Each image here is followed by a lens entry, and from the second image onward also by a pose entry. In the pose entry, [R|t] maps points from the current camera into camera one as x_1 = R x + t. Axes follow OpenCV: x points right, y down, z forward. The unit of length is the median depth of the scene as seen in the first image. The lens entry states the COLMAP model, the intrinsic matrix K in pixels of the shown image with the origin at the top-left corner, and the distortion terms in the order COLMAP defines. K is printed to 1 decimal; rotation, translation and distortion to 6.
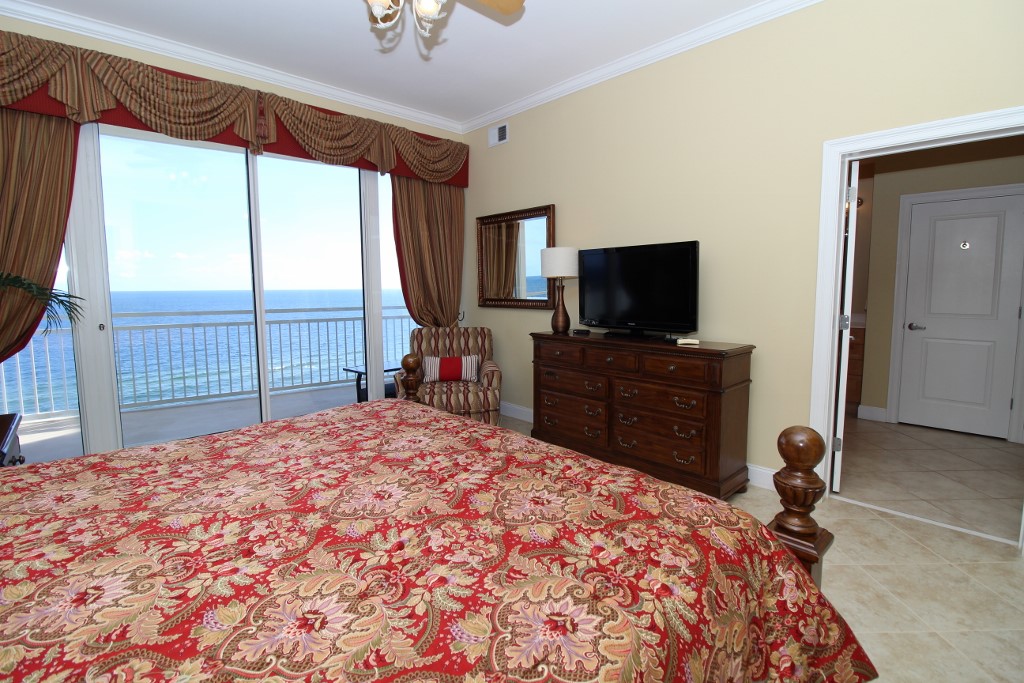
lens RADIAL K [[467.2, 0, 517.3], [0, 467.2, 335.2], [0, 0, 1]] dist [-0.008680, -0.002967]
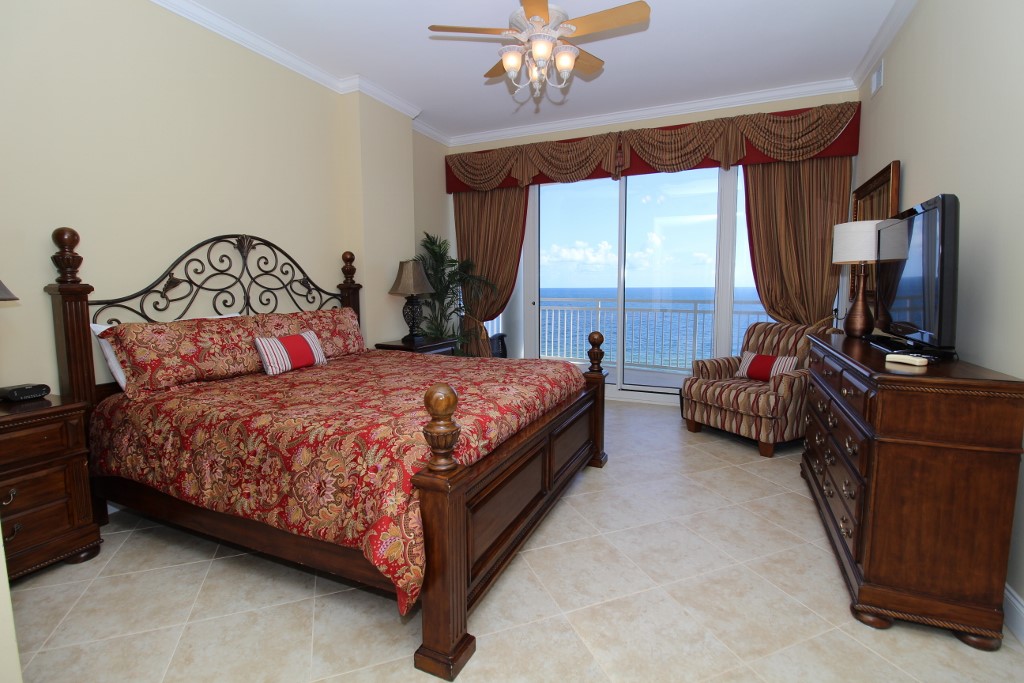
lens RADIAL K [[467.2, 0, 517.1], [0, 467.2, 336.0], [0, 0, 1]] dist [-0.008680, -0.002967]
pose [[0.393117, 0.099379, -0.914102, 0.585183], [-0.091321, 0.993447, 0.068732, -0.010022], [0.914942, 0.056457, 0.399616, 0.222962]]
